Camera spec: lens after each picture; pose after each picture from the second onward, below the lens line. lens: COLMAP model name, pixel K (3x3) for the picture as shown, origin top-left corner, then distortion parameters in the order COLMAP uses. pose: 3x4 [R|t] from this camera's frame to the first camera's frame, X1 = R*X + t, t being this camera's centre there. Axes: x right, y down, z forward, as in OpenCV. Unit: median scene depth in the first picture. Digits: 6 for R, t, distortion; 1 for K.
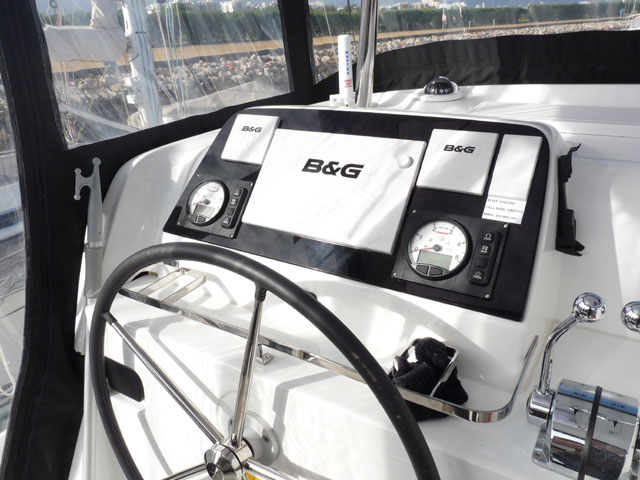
lens RADIAL K [[509.8, 0, 319.5], [0, 509.8, 241.1], [0, 0, 1]] dist [-0.039437, -0.011553]
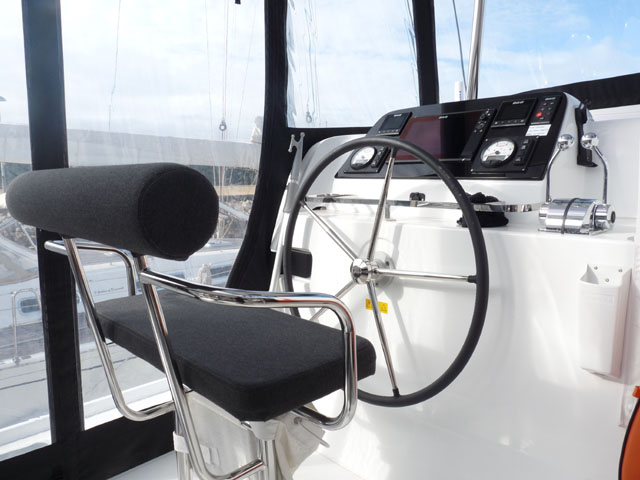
lens RADIAL K [[509.8, 0, 319.9], [0, 509.8, 240.0], [0, 0, 1]] dist [-0.039437, -0.011553]
pose [[0.961386, 0.054500, -0.269753, 0.128764], [-0.127055, 0.957378, -0.259392, 0.776694], [0.244119, 0.283649, 0.927334, -0.612042]]
